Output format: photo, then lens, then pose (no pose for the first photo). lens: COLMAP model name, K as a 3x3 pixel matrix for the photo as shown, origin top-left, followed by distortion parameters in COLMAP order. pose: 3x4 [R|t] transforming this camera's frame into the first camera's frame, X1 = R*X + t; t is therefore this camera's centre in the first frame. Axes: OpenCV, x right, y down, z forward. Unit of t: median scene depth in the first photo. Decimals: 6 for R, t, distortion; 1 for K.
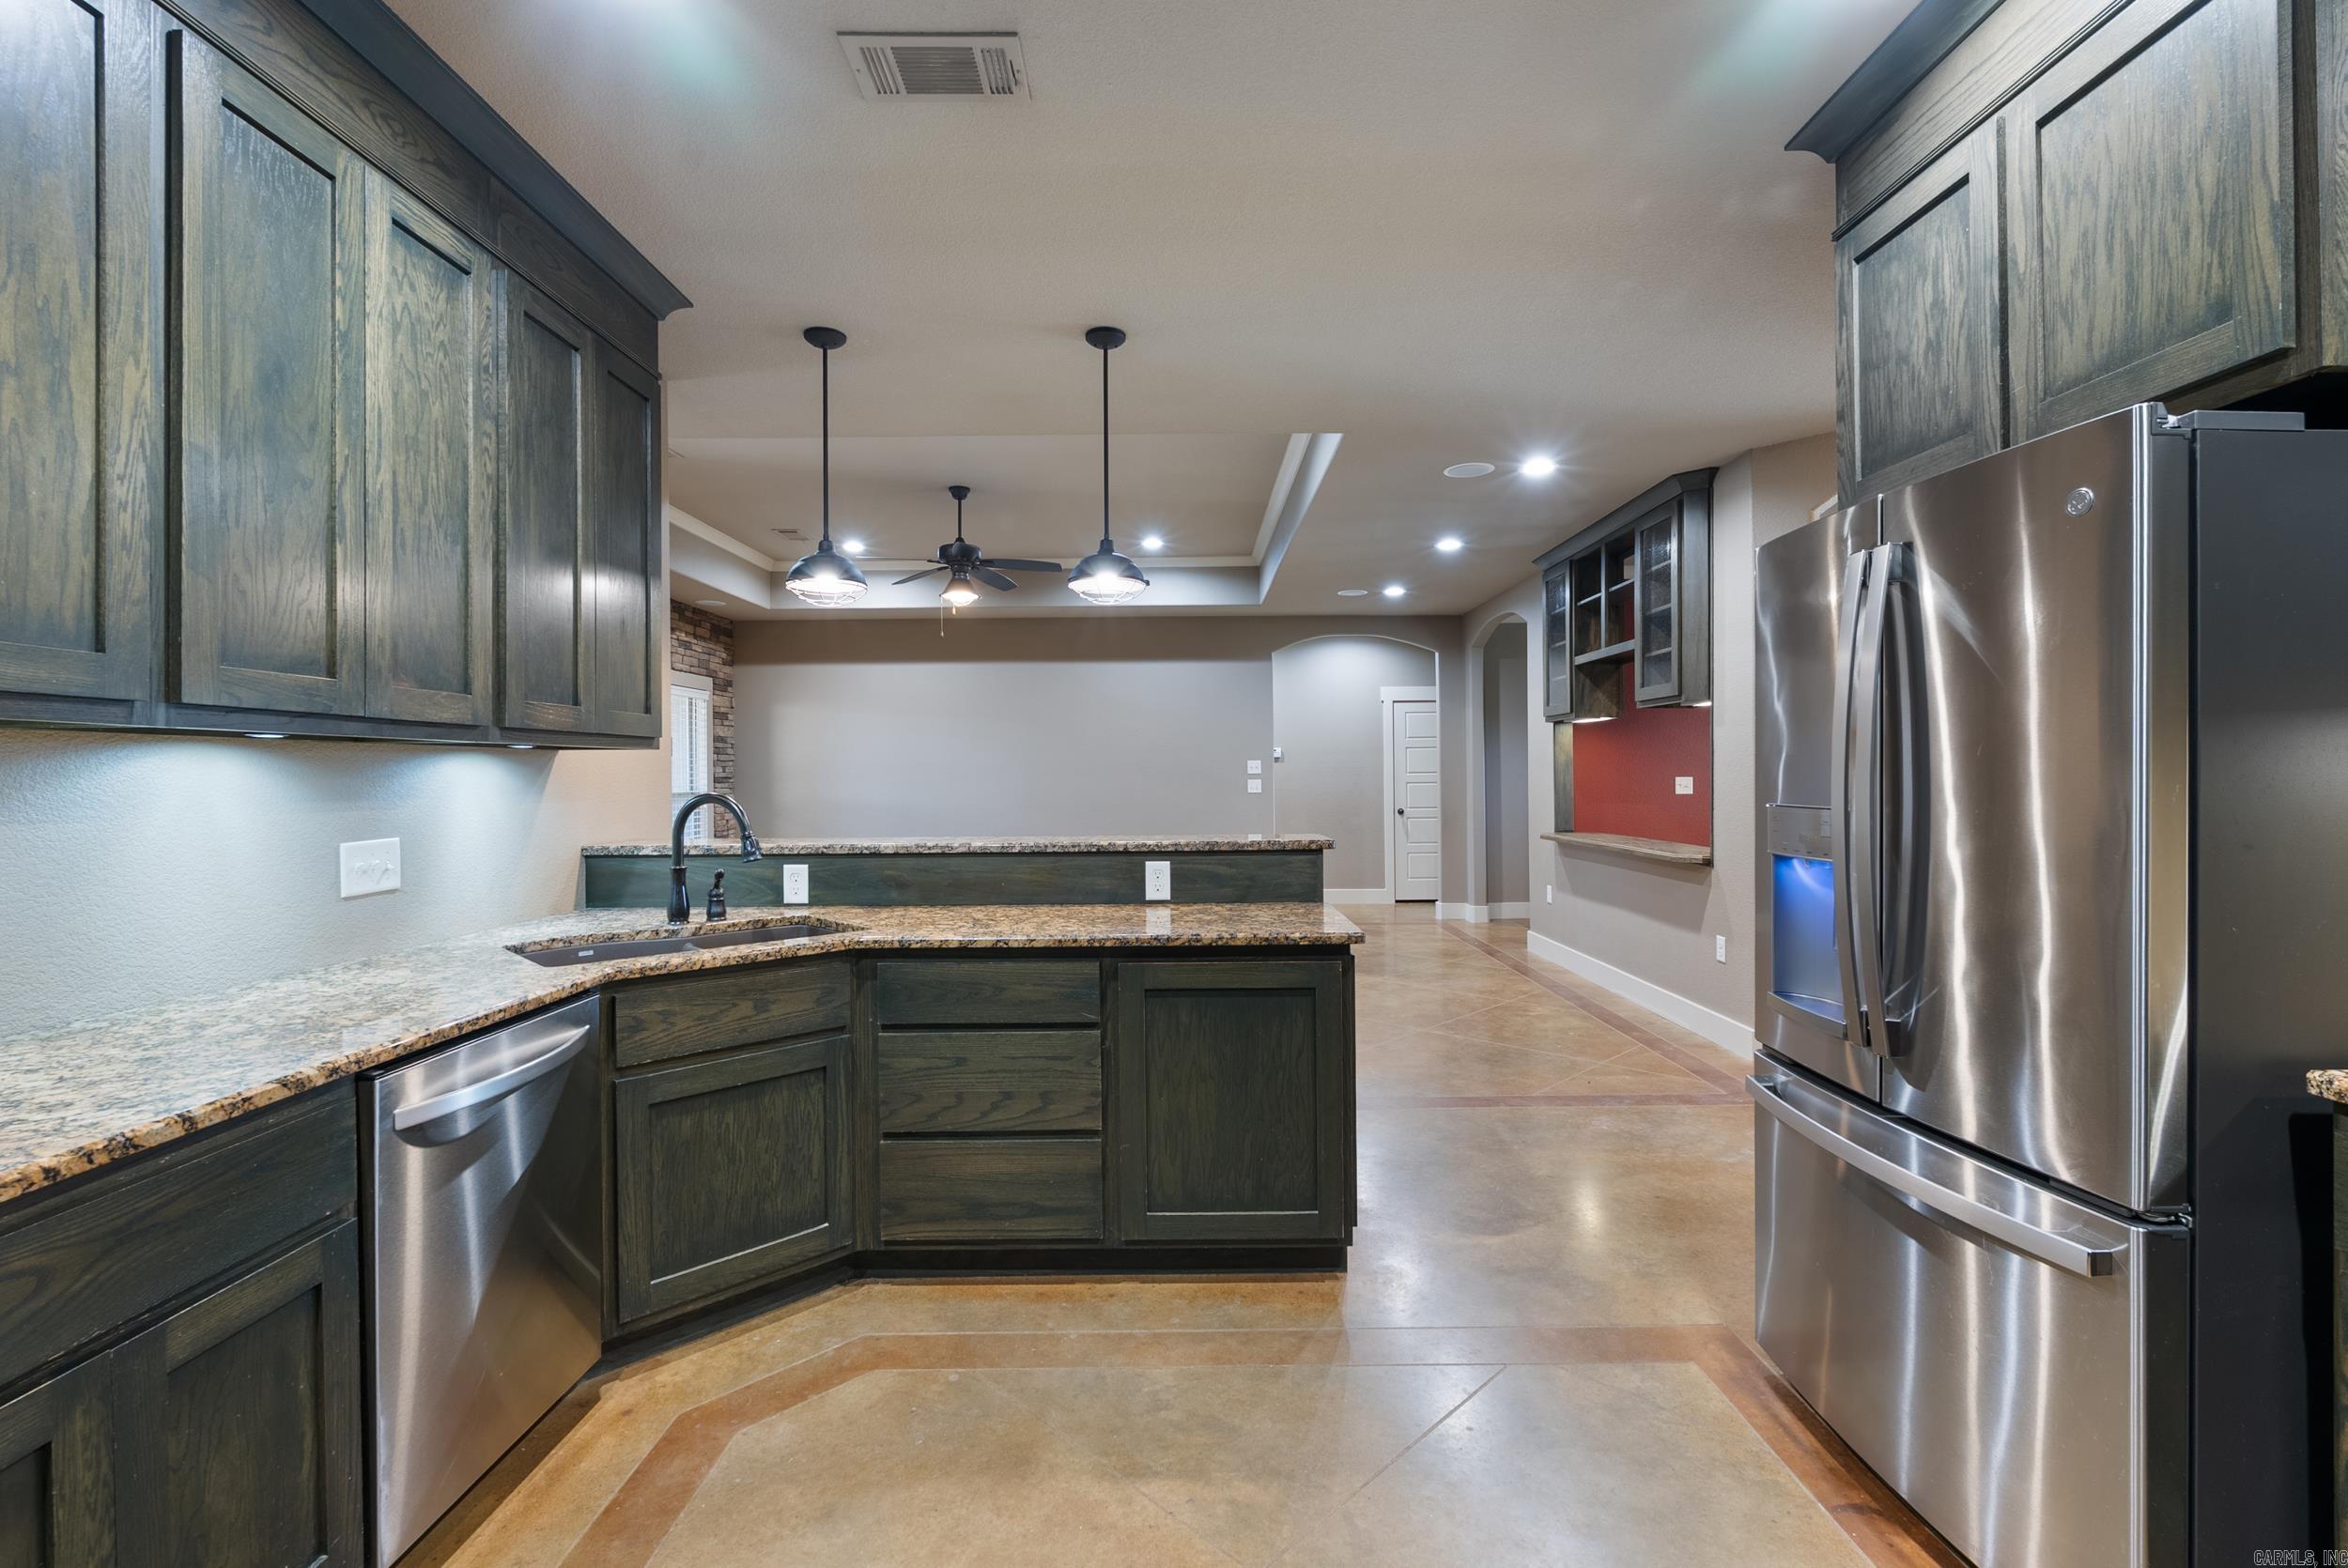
lens RADIAL K [[1035.0, 0, 1174.0], [0, 1035.0, 784.0], [0, 0, 1]] dist [-0.004213, 0.000319]
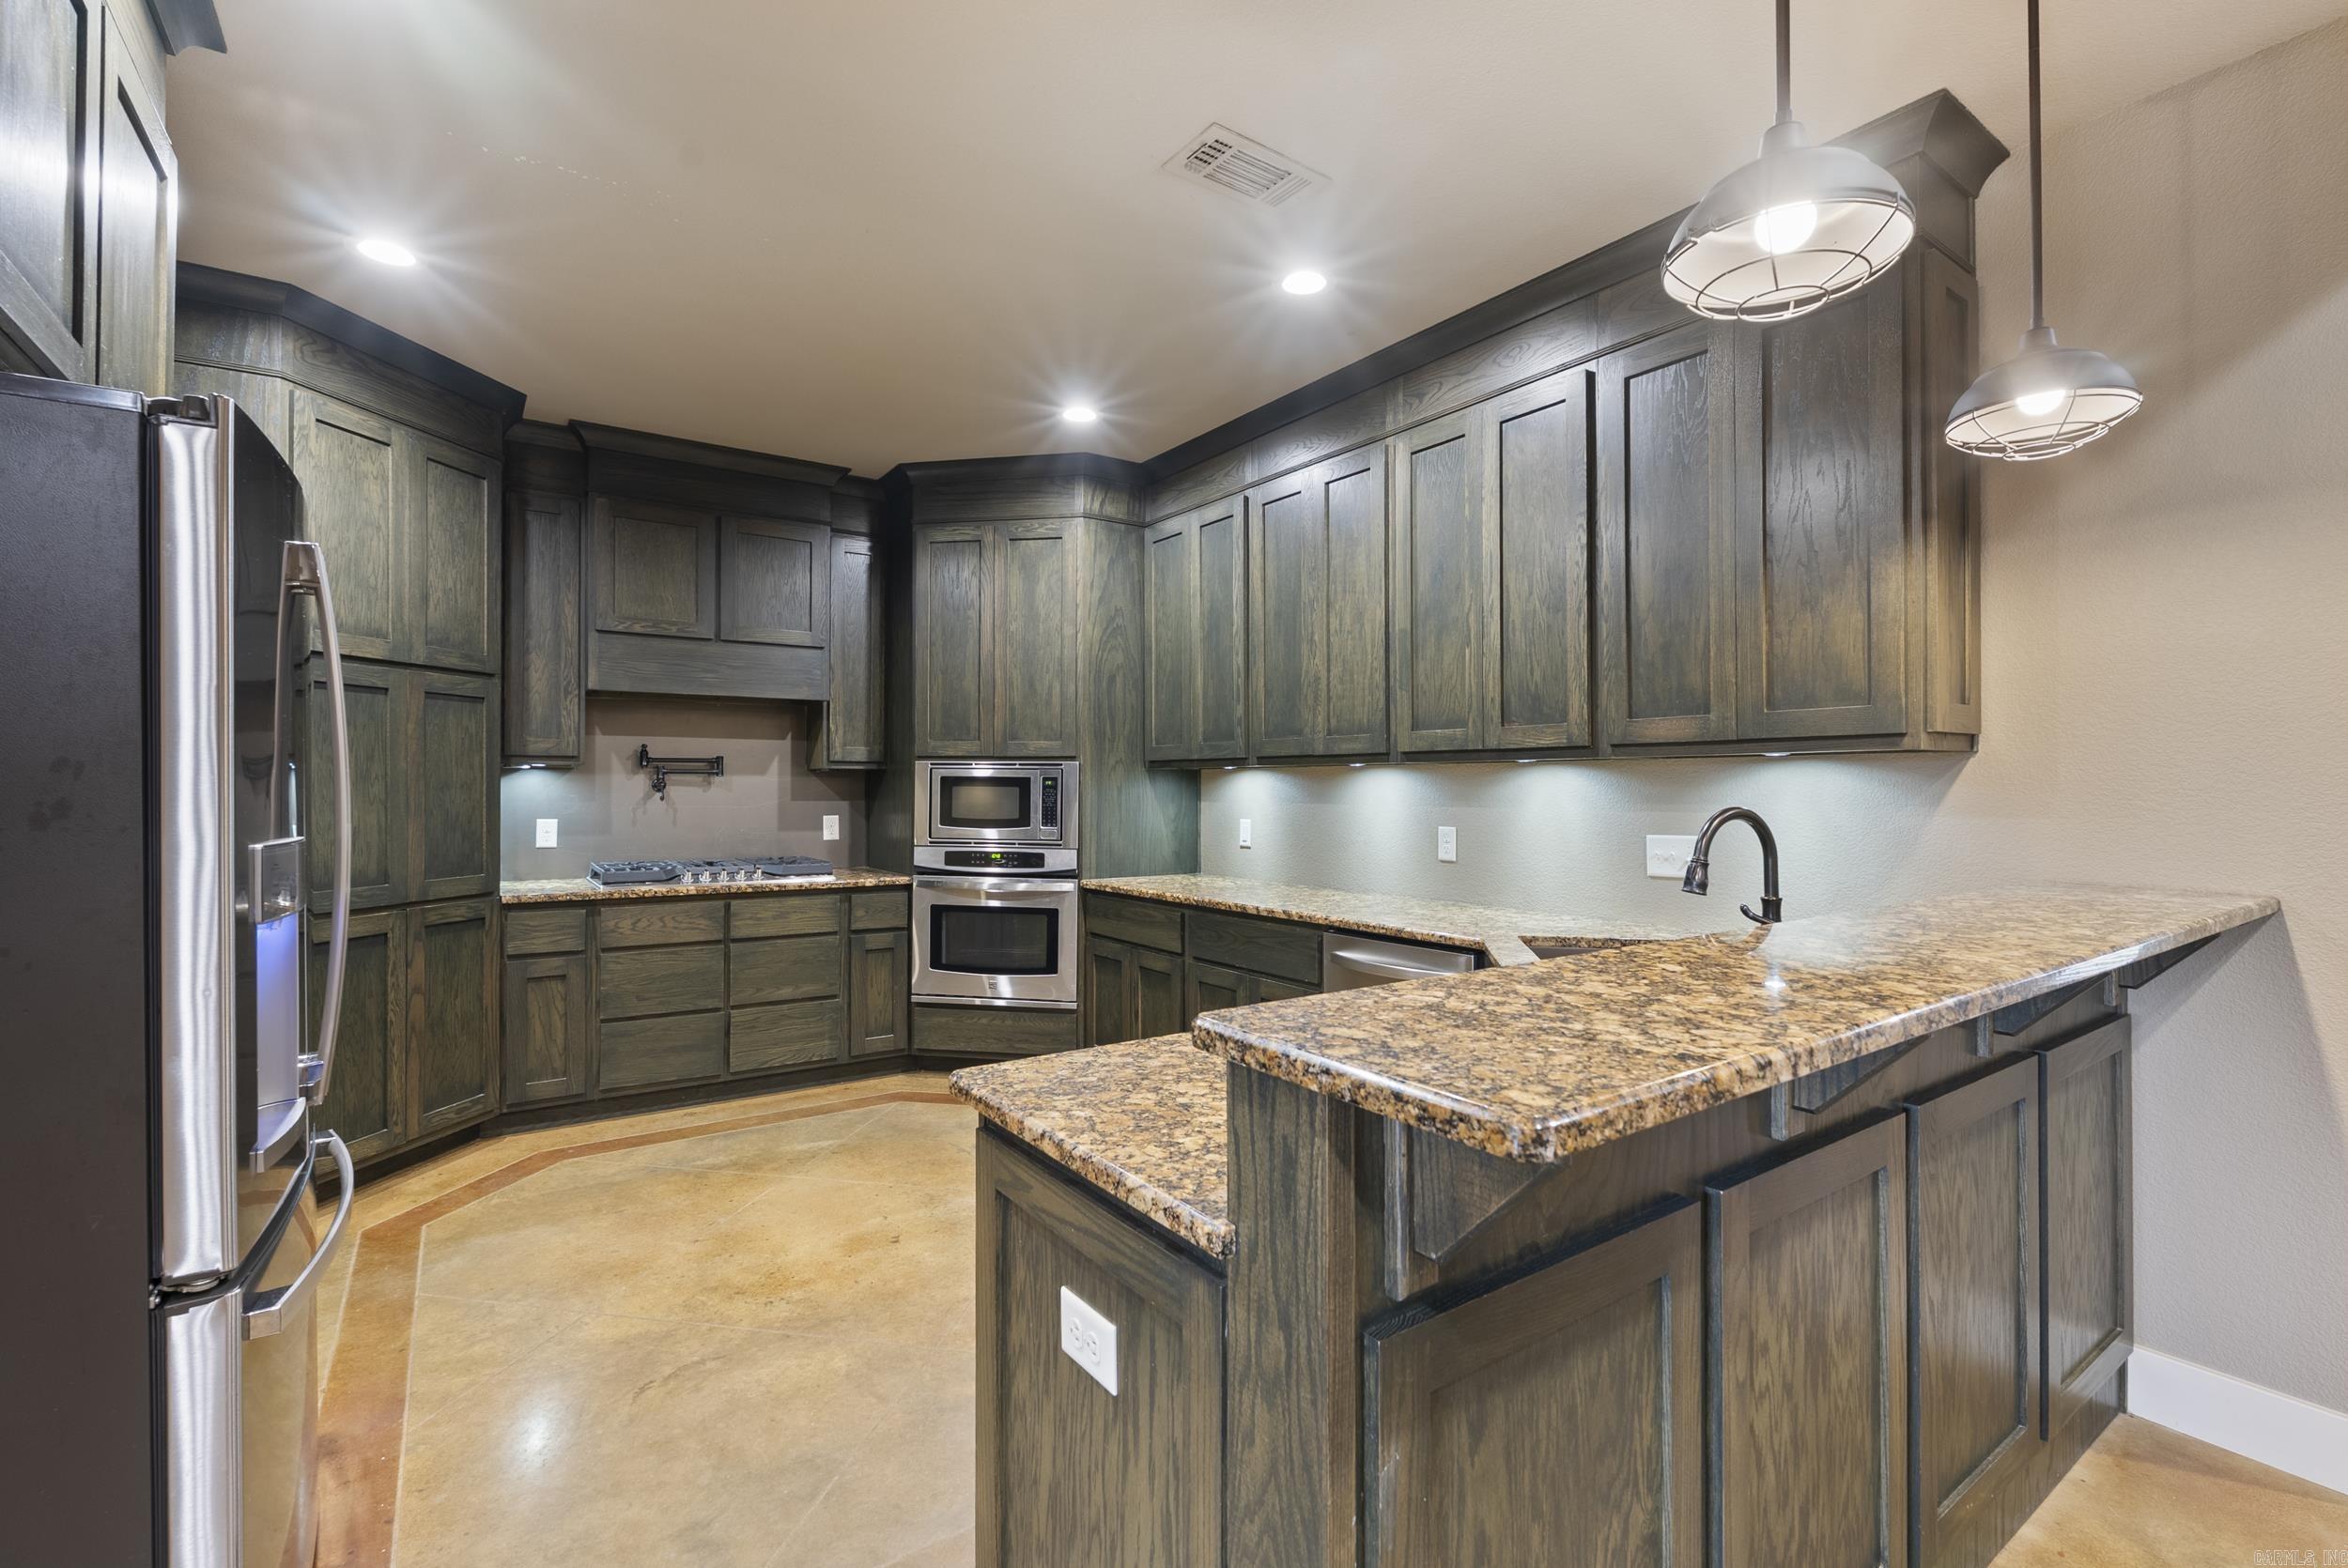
lens RADIAL K [[1035.0, 0, 1174.0], [0, 1035.0, 784.0], [0, 0, 1]] dist [-0.004213, 0.000319]
pose [[-0.816606, 0.007606, -0.577146, 0.329545], [0.002854, 0.999954, 0.009141, -0.015969], [0.577189, 0.005817, -0.816590, 1.233958]]
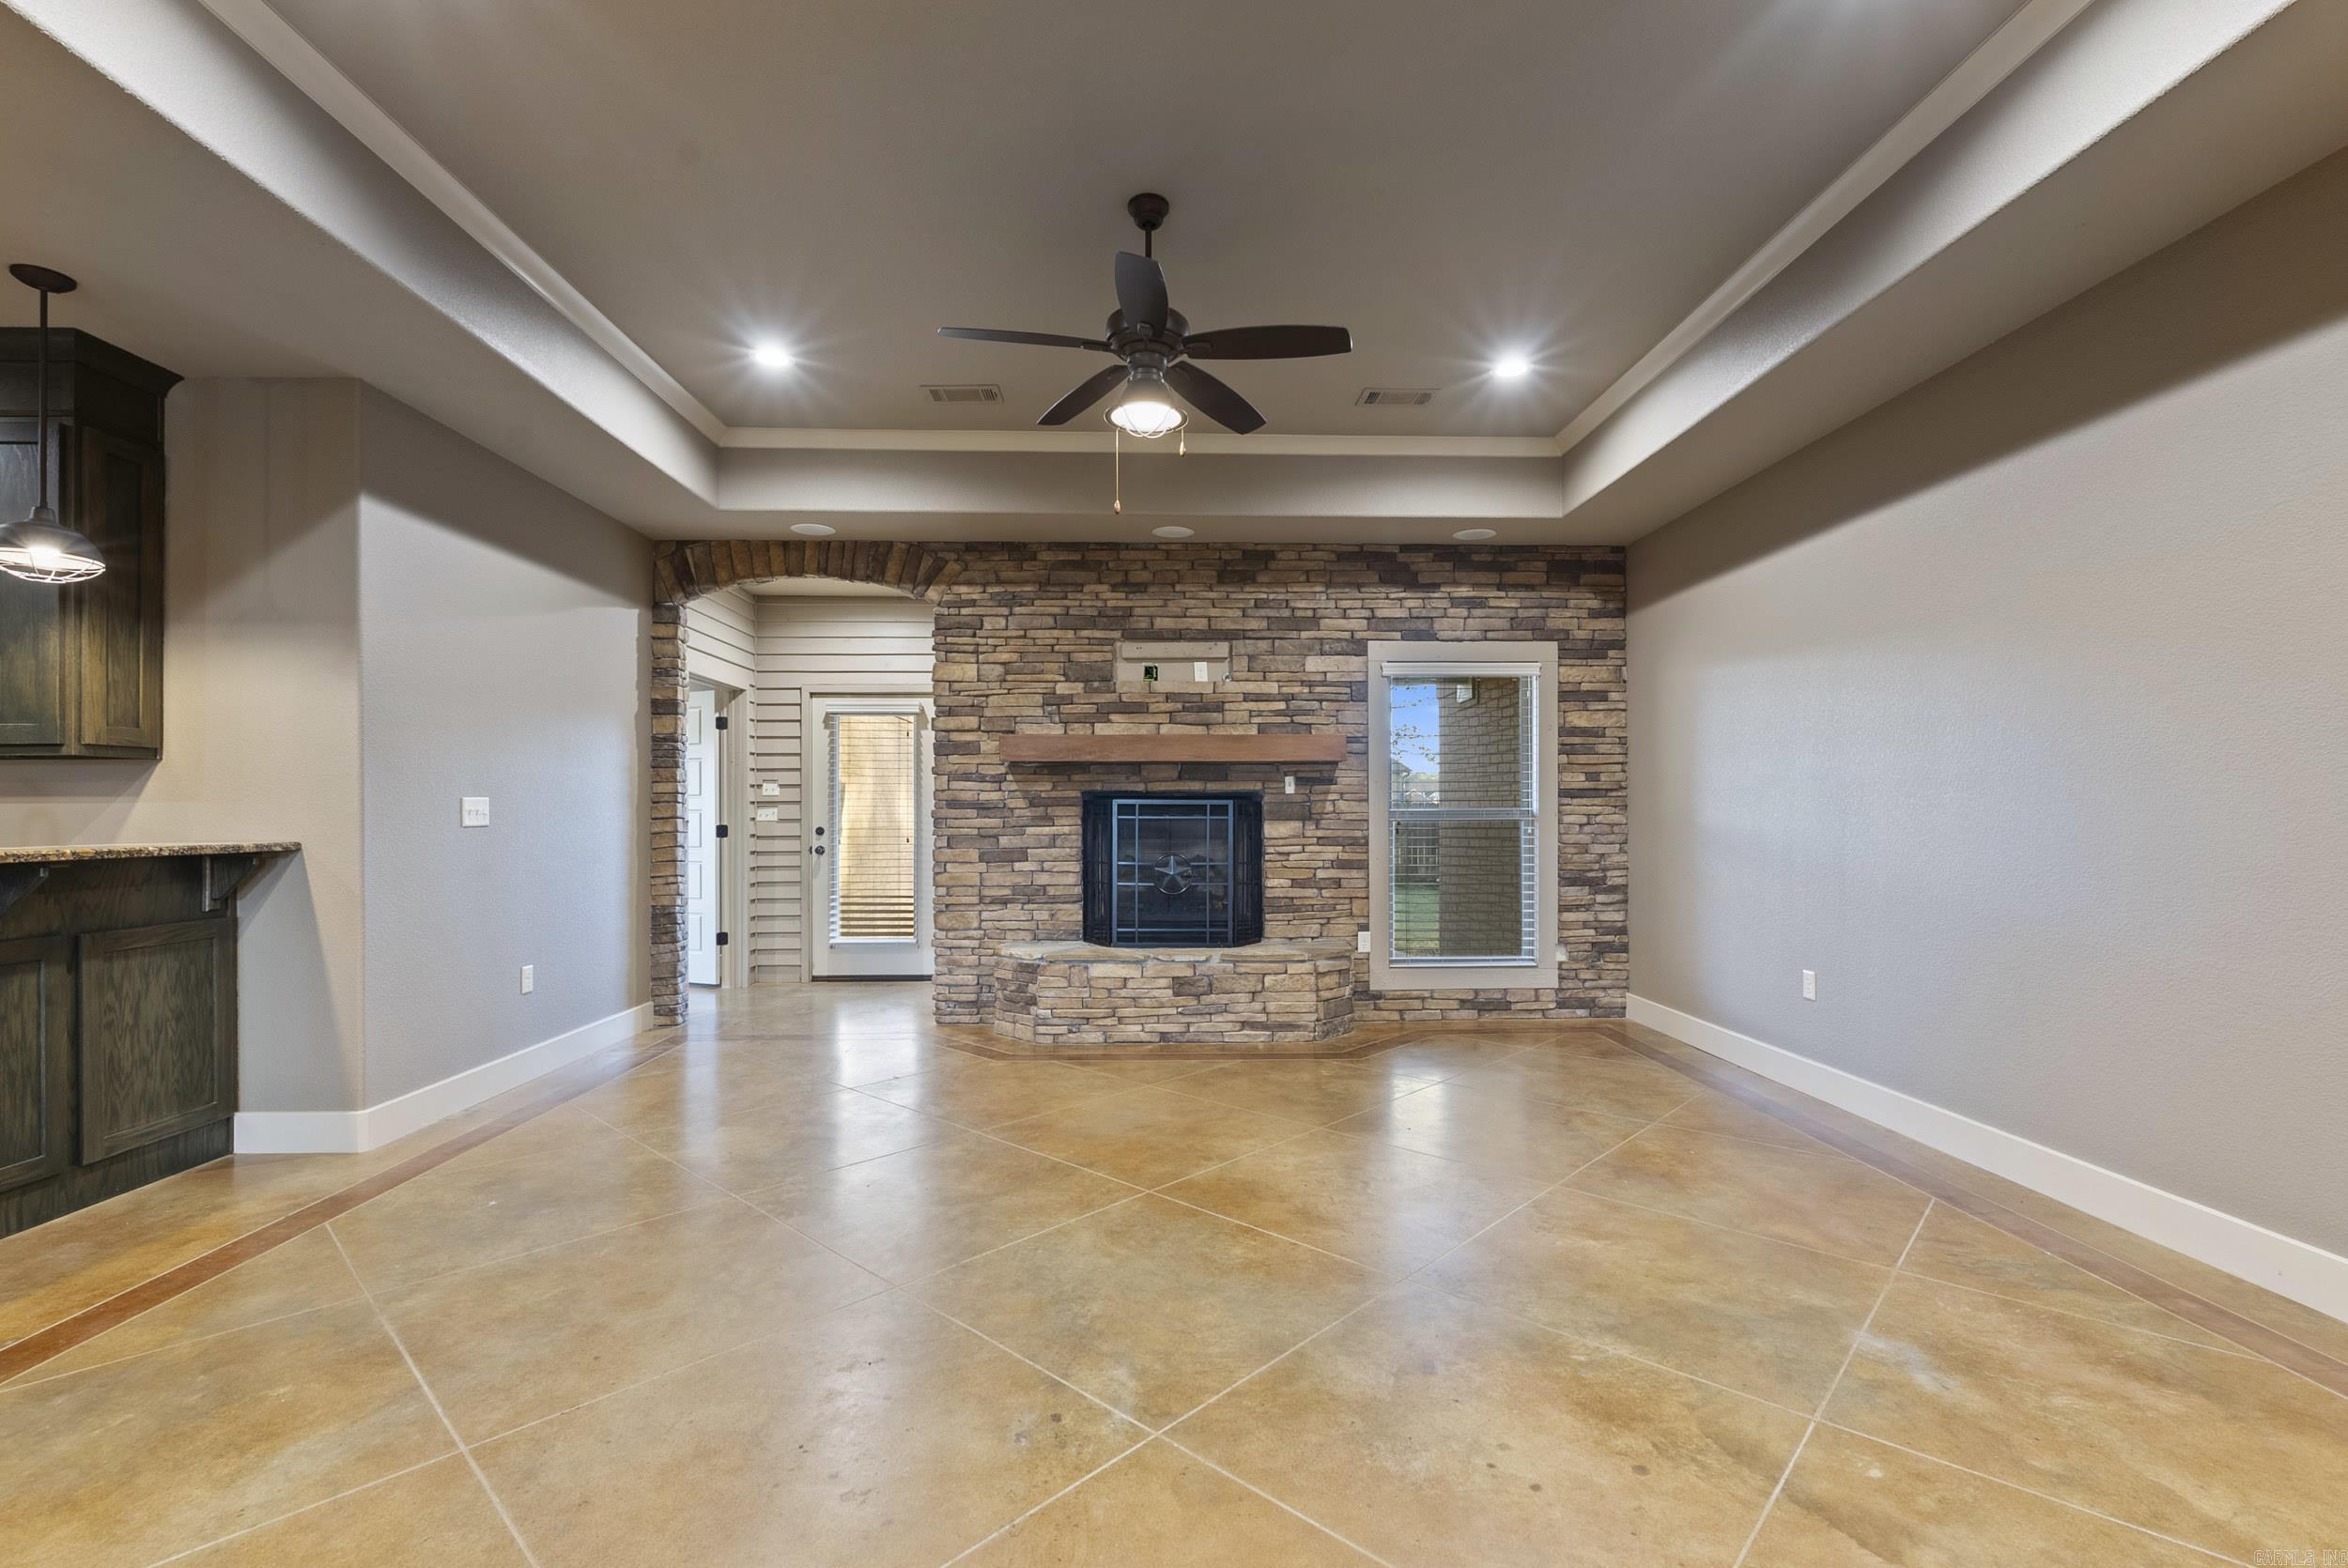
lens RADIAL K [[1042.4, 0, 1178.2], [0, 1042.4, 805.7], [0, 0, 1]] dist [-0.007540, -0.000088]
pose [[0.038912, 0.000279, -0.999243, 0.609984], [-0.004456, 0.999990, 0.000106, 0.014113], [0.999233, 0.004448, 0.038913, 2.035428]]
